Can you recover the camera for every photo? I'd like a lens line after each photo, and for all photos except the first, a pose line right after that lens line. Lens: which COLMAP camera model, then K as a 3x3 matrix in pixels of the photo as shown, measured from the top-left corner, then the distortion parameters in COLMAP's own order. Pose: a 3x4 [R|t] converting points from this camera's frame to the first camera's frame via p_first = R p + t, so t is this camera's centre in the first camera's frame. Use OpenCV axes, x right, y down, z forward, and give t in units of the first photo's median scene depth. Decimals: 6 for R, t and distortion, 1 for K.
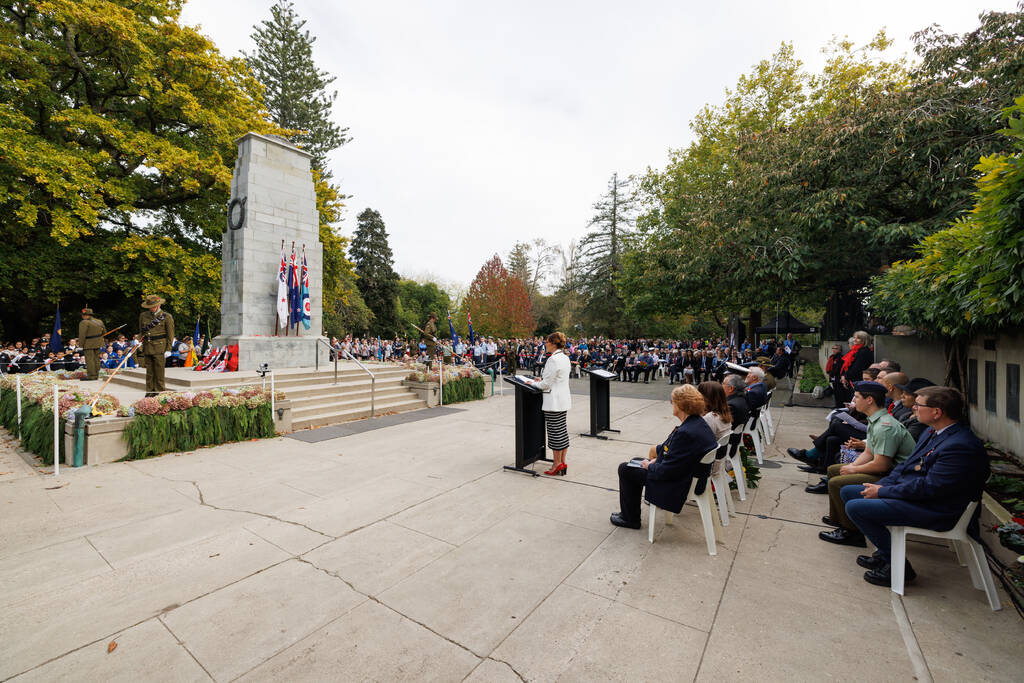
lens RADIAL K [[426.7, 0, 507.5], [0, 426.7, 332.0], [0, 0, 1]] dist [-0.000769, -0.000292]
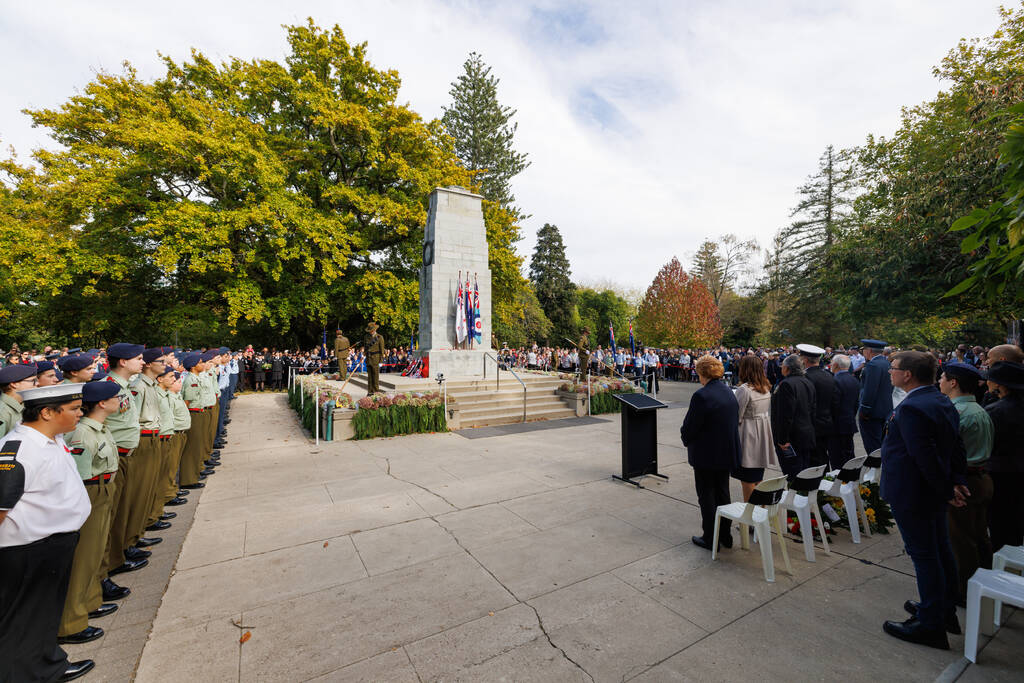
lens RADIAL K [[427.0, 0, 505.1], [0, 427.0, 335.1], [0, 0, 1]] dist [-0.000299, -0.000212]
pose [[0.910270, -0.010960, -0.413870, 0.064794], [0.007544, 0.999923, -0.009889, -0.012831], [0.413946, 0.005880, 0.910282, -0.039958]]
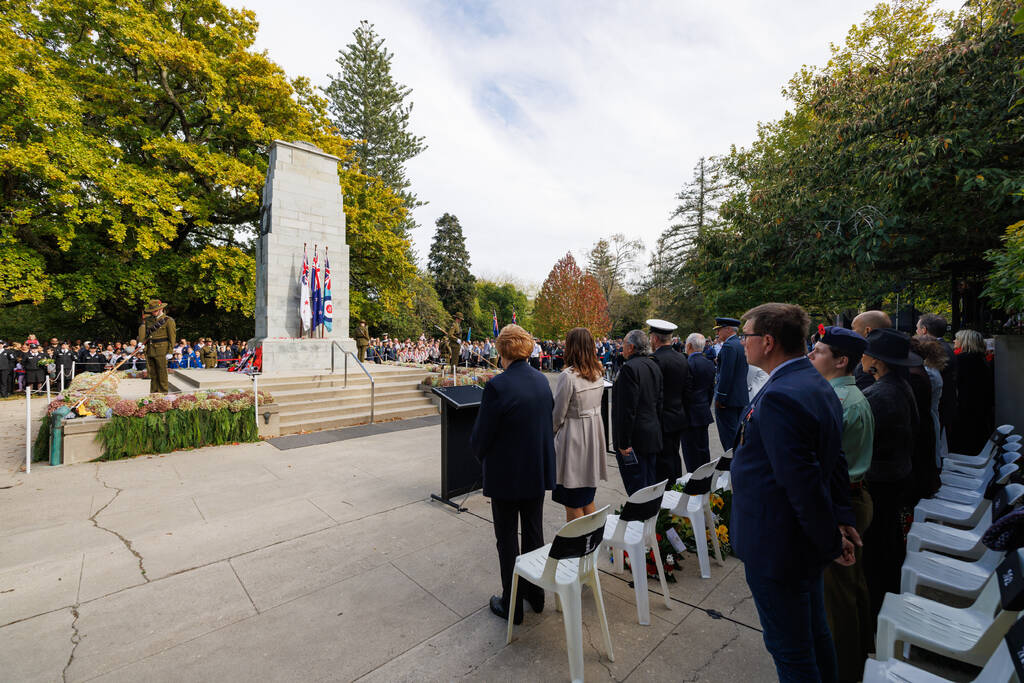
lens RADIAL K [[427.6, 0, 507.3], [0, 427.6, 333.2], [0, 0, 1]] dist [-0.000360, 0.000295]
pose [[0.979264, -0.005428, -0.202516, 0.099902], [0.005560, 0.999985, 0.000085, -0.000100], [0.202512, -0.001210, 0.979279, 0.069438]]
